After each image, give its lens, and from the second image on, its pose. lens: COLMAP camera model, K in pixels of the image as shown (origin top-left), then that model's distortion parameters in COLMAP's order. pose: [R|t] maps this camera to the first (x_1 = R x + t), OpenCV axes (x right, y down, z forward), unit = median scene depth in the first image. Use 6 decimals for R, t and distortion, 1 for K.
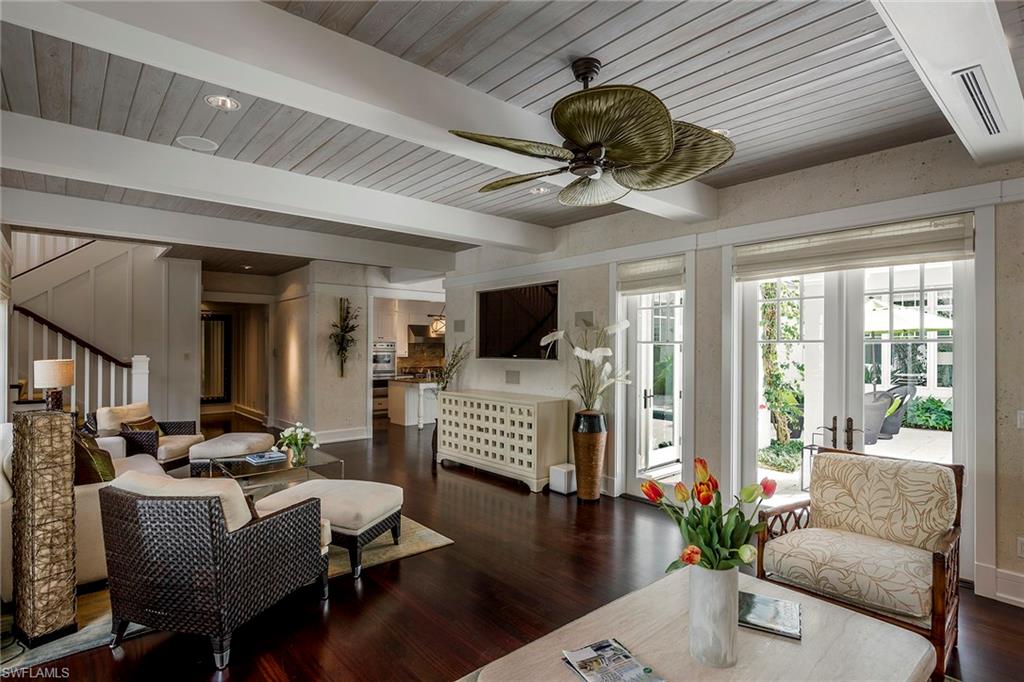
lens RADIAL K [[462.6, 0, 512.0], [0, 462.6, 341.0], [0, 0, 1]] dist [0.000128, 0.000077]
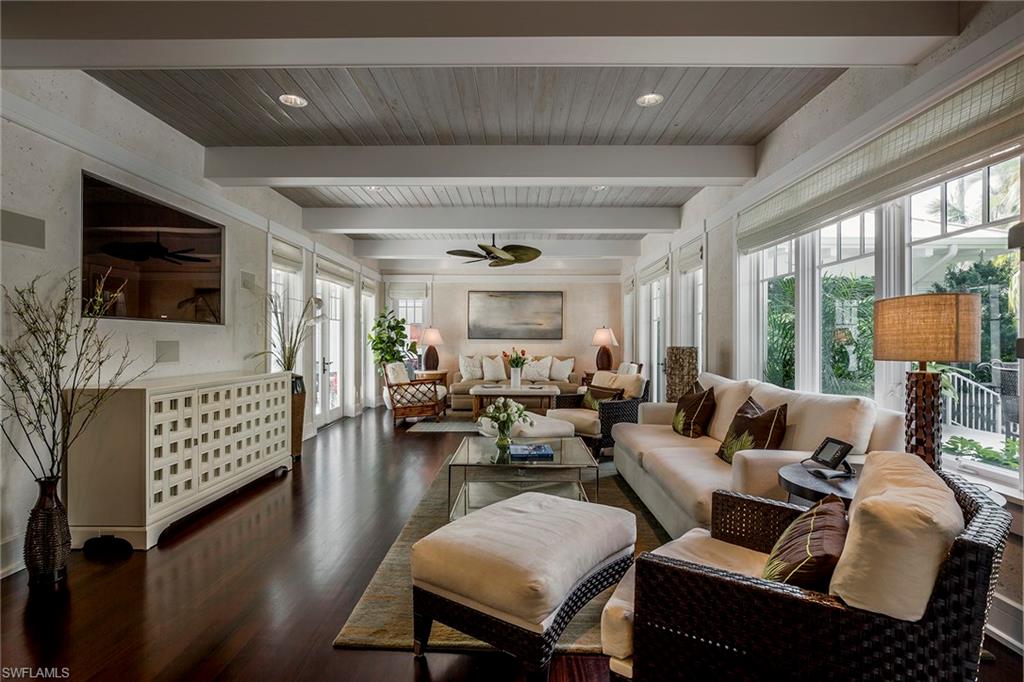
lens RADIAL K [[486.4, 0, 512.0], [0, 486.4, 341.0], [0, 0, 1]] dist [-0.003915, -0.000347]
pose [[-0.706571, 0.010951, 0.707558, -0.793281], [0.003933, 0.999926, -0.011548, 0.075534], [-0.707632, -0.005377, -0.706561, 1.170692]]
